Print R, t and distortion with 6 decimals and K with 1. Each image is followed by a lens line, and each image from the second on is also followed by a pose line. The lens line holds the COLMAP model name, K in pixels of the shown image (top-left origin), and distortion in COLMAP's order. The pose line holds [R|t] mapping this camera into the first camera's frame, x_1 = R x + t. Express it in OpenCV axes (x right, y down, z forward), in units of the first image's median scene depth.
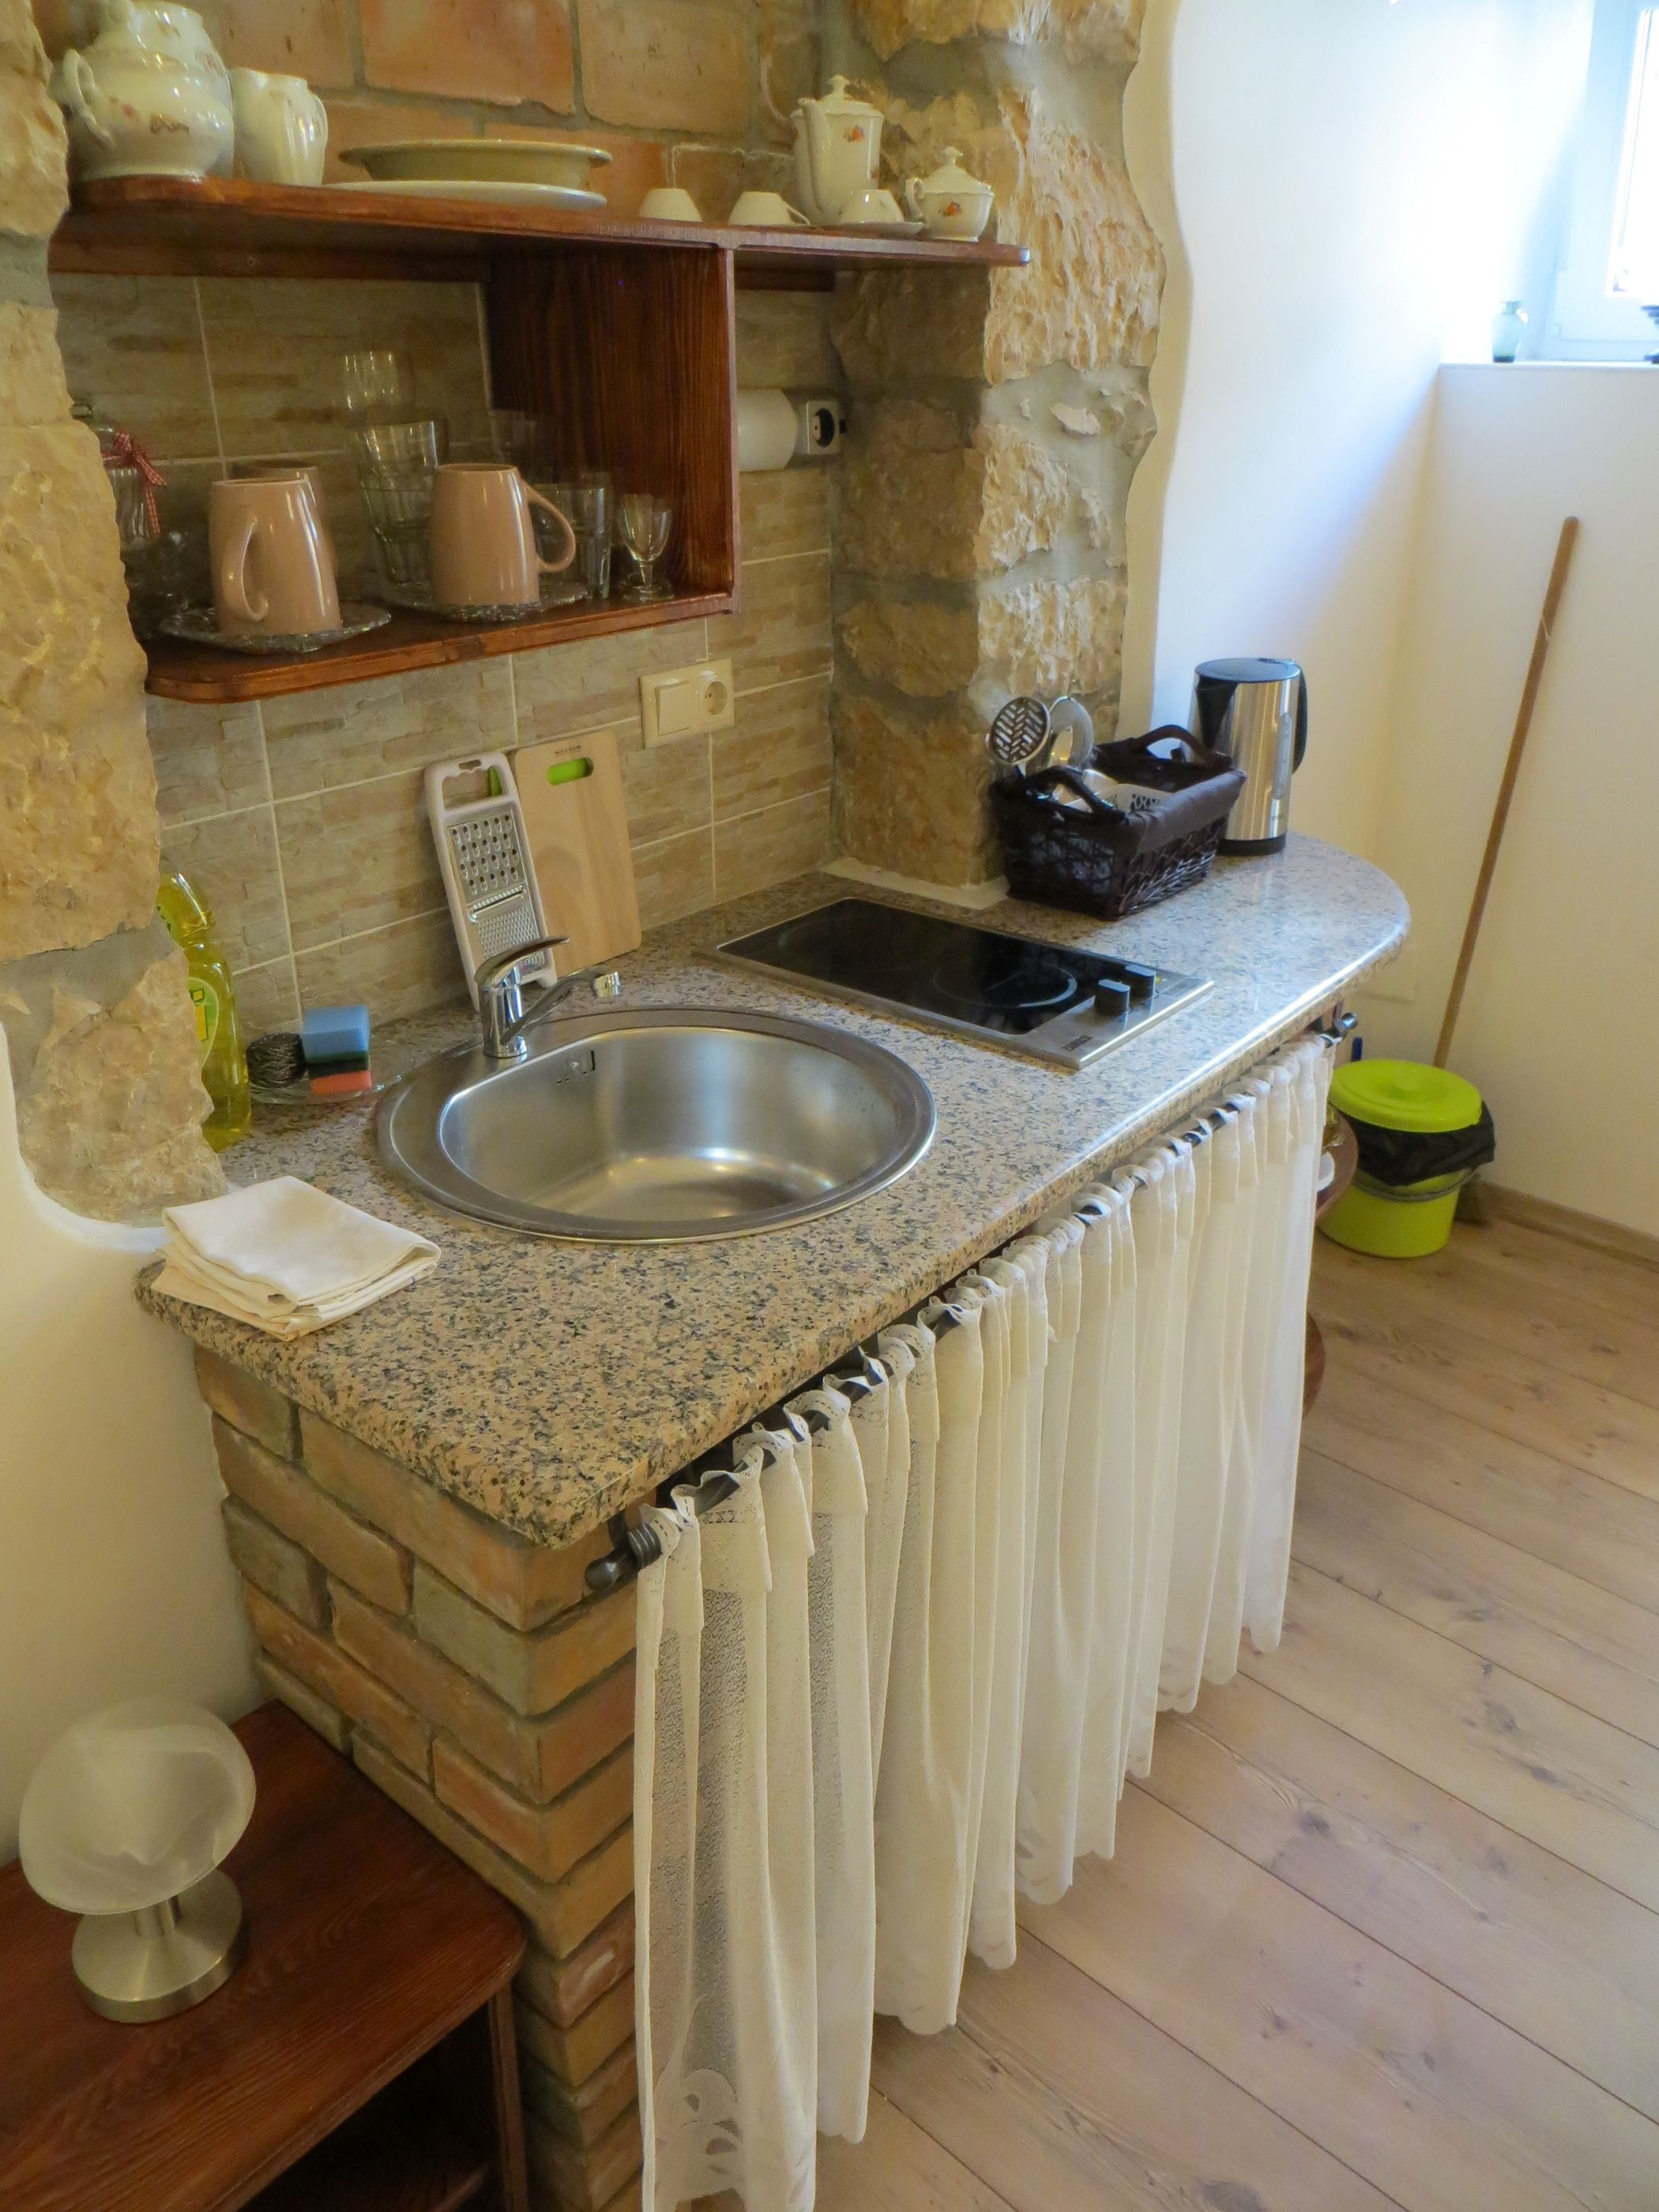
lens RADIAL K [[1654.4, 0, 820.8], [0, 1654.4, 1121.3], [0, 0, 1]] dist [-0.009295, -0.003892]
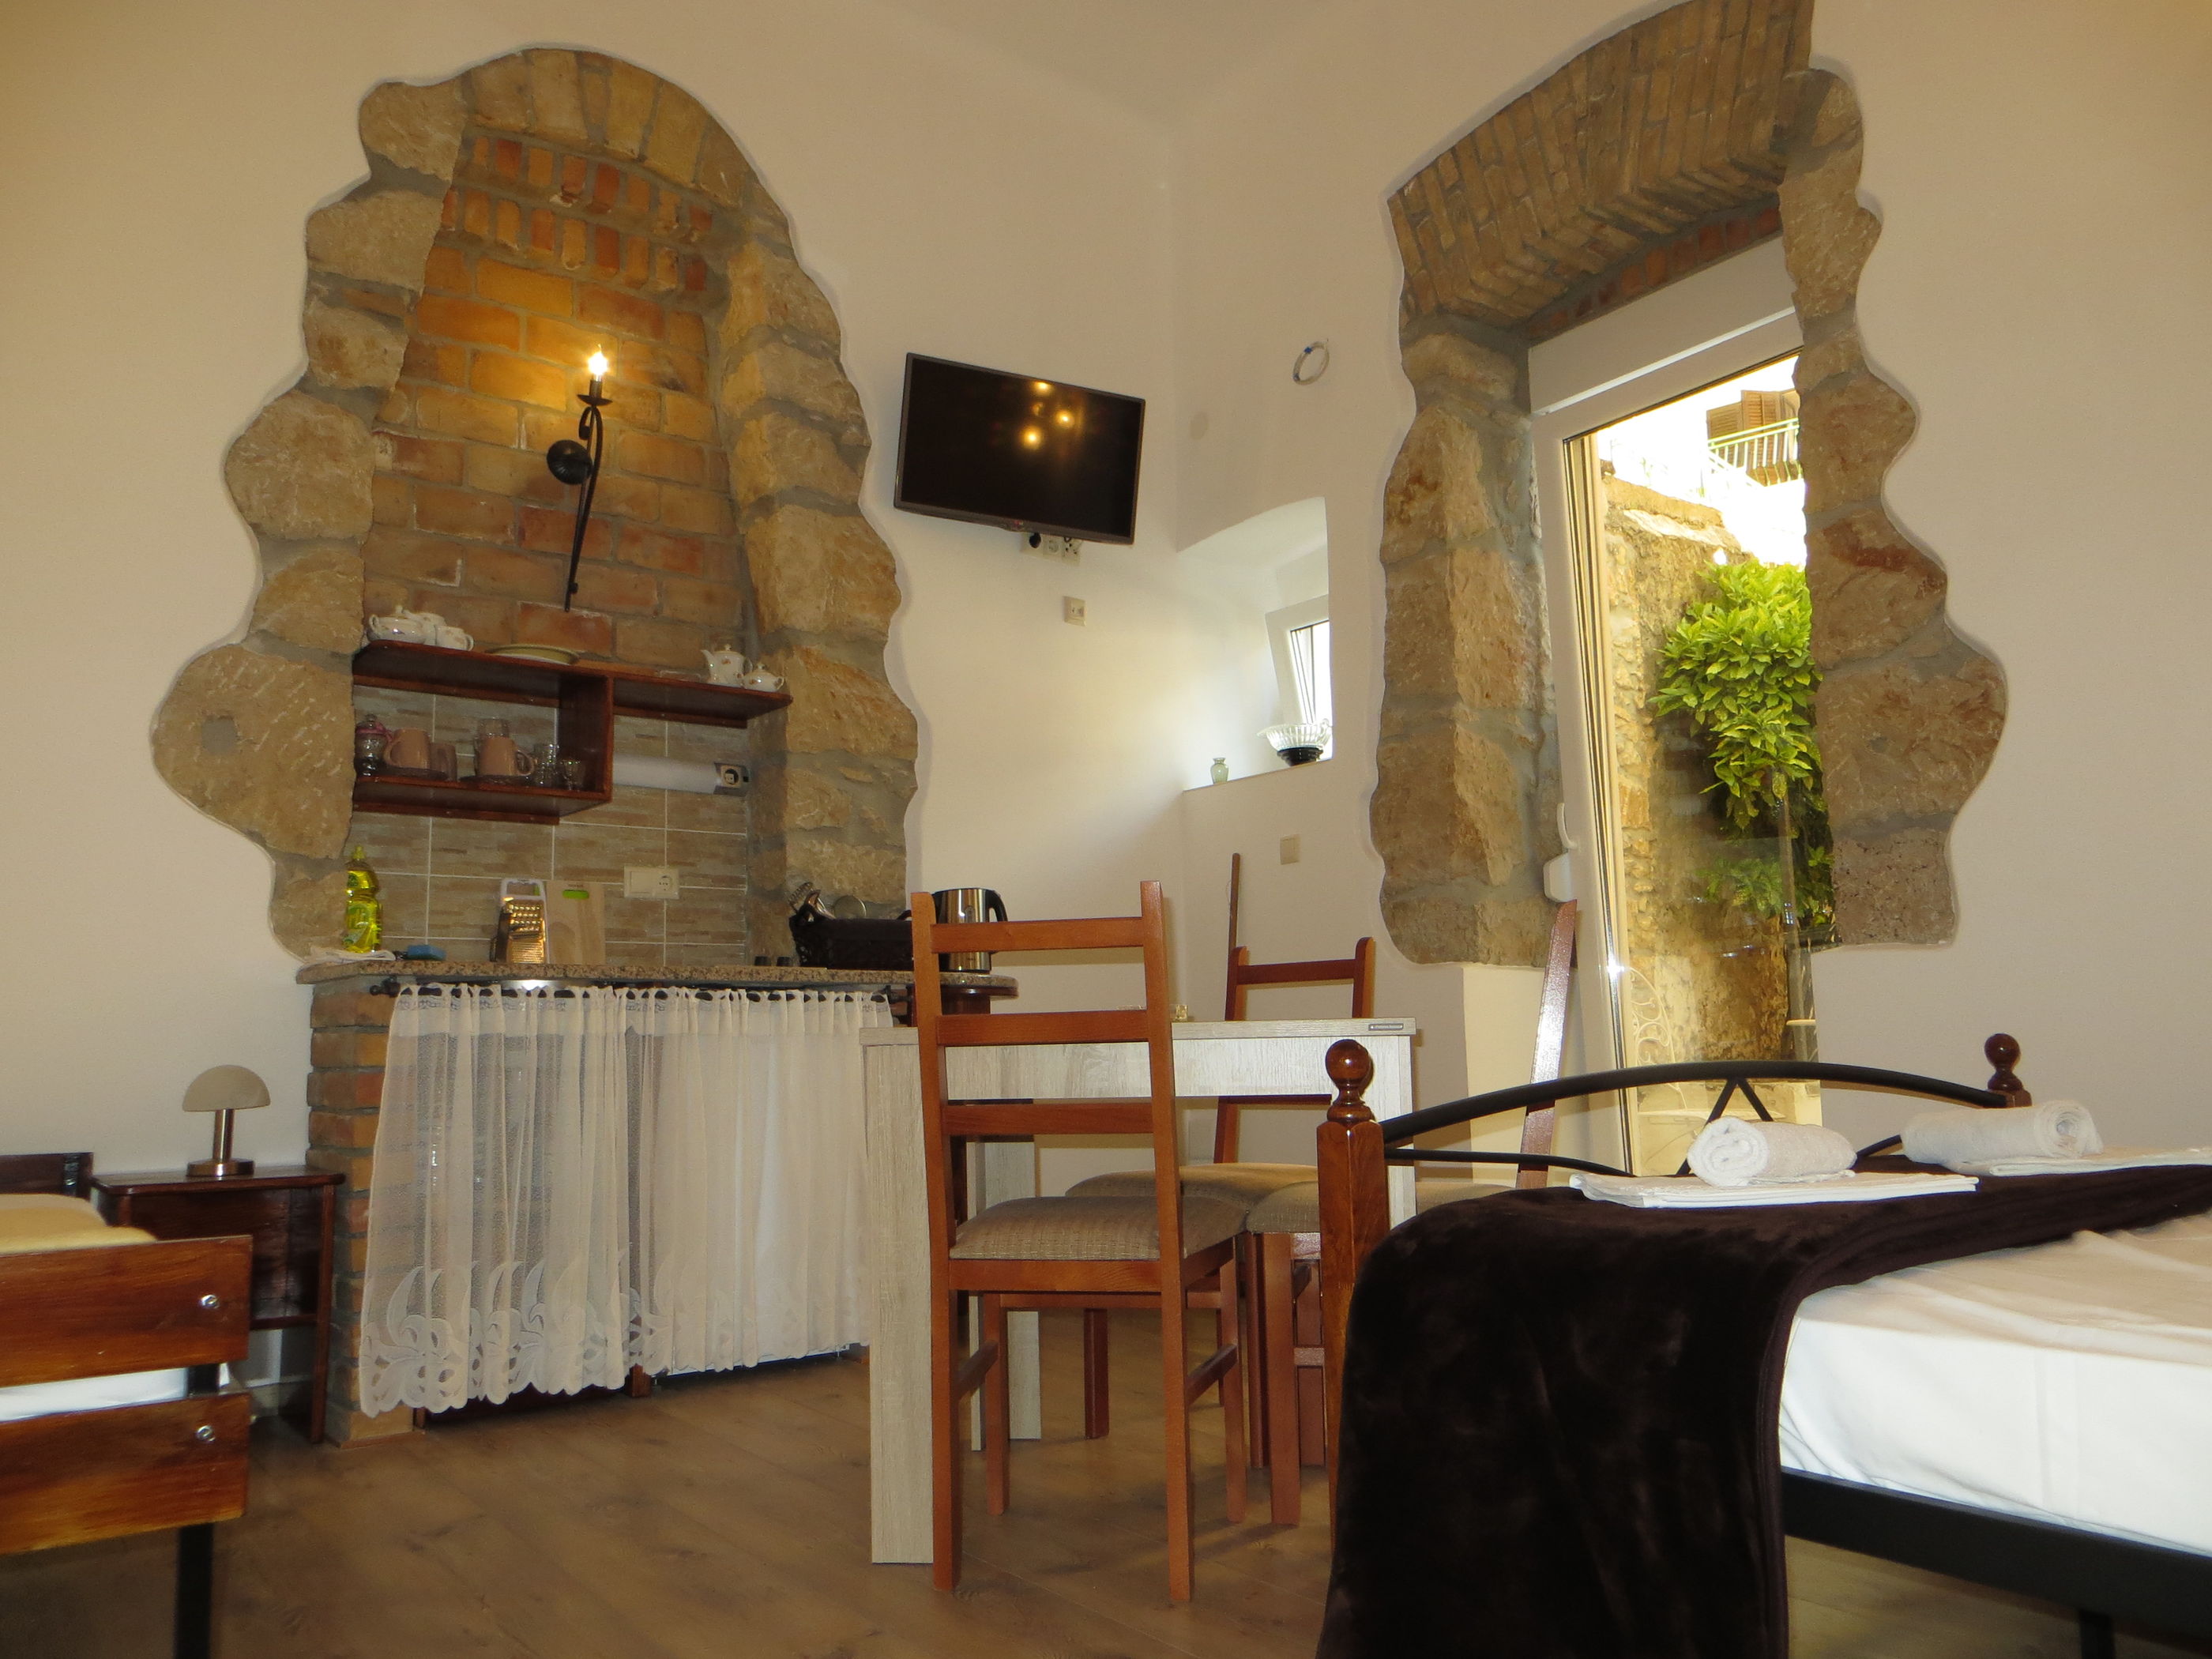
lens RADIAL K [[1654.4, 0, 1107.8], [0, 1654.4, 831.6], [0, 0, 1]] dist [-0.009295, -0.003892]
pose [[0.977416, -0.042591, -0.206988, 0.971770], [-0.074745, 0.846490, -0.527132, 0.806306], [0.197664, 0.530699, 0.824189, -0.739797]]
